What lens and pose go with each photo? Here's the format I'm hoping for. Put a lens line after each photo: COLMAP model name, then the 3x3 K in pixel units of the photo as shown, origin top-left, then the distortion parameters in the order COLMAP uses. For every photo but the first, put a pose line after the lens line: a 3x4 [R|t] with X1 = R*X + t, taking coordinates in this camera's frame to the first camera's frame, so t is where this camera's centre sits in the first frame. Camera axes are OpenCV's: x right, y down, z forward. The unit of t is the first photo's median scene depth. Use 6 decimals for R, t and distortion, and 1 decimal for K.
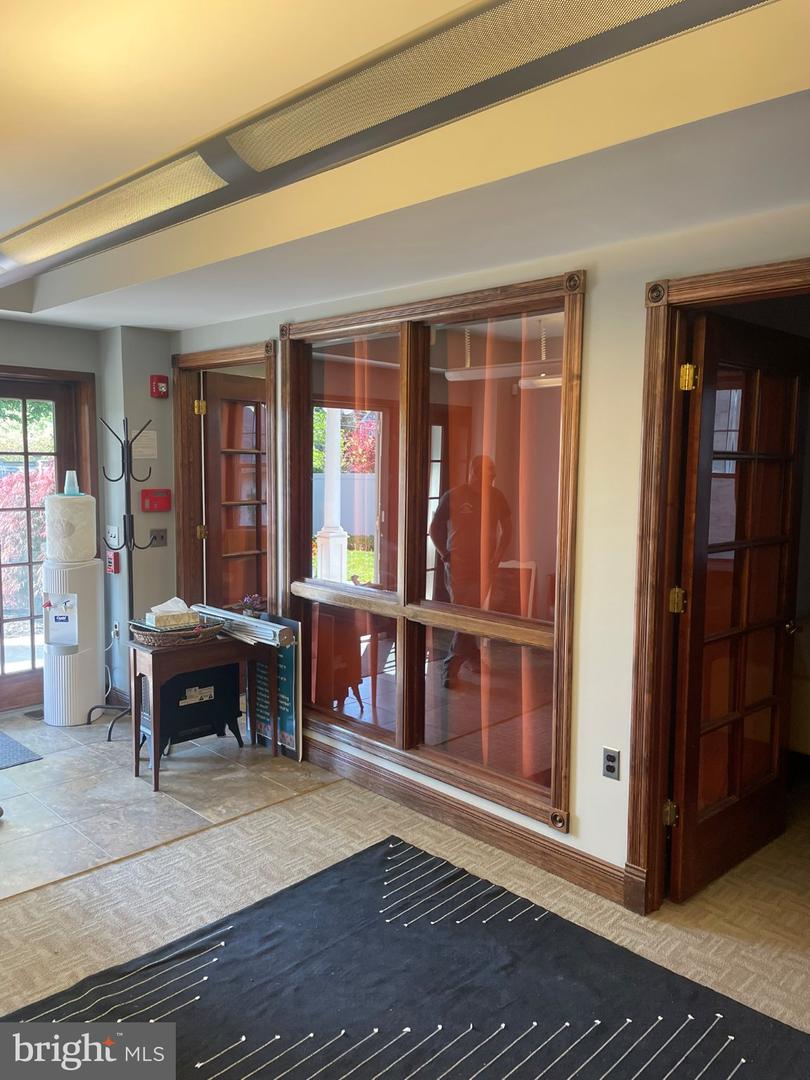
lens RADIAL K [[807.6, 0, 414.9], [0, 807.6, 536.1], [0, 0, 1]] dist [0.087684, -0.117842]
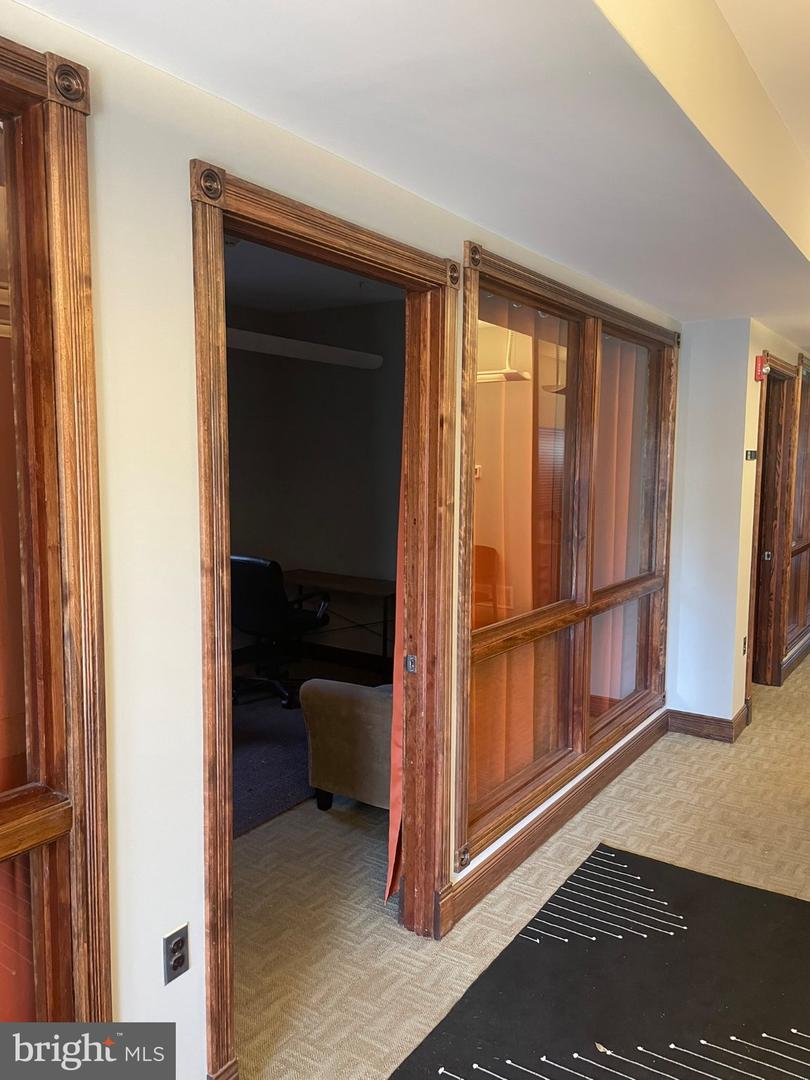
lens RADIAL K [[814.0, 0, 405.0], [0, 814.0, 540.0], [0, 0, 1]] dist [0.091028, -0.123993]
pose [[-0.179079, -0.110929, 0.977561, -0.416146], [0.085661, 0.988092, 0.127816, -0.102113], [-0.980098, 0.106628, -0.167445, 1.069688]]
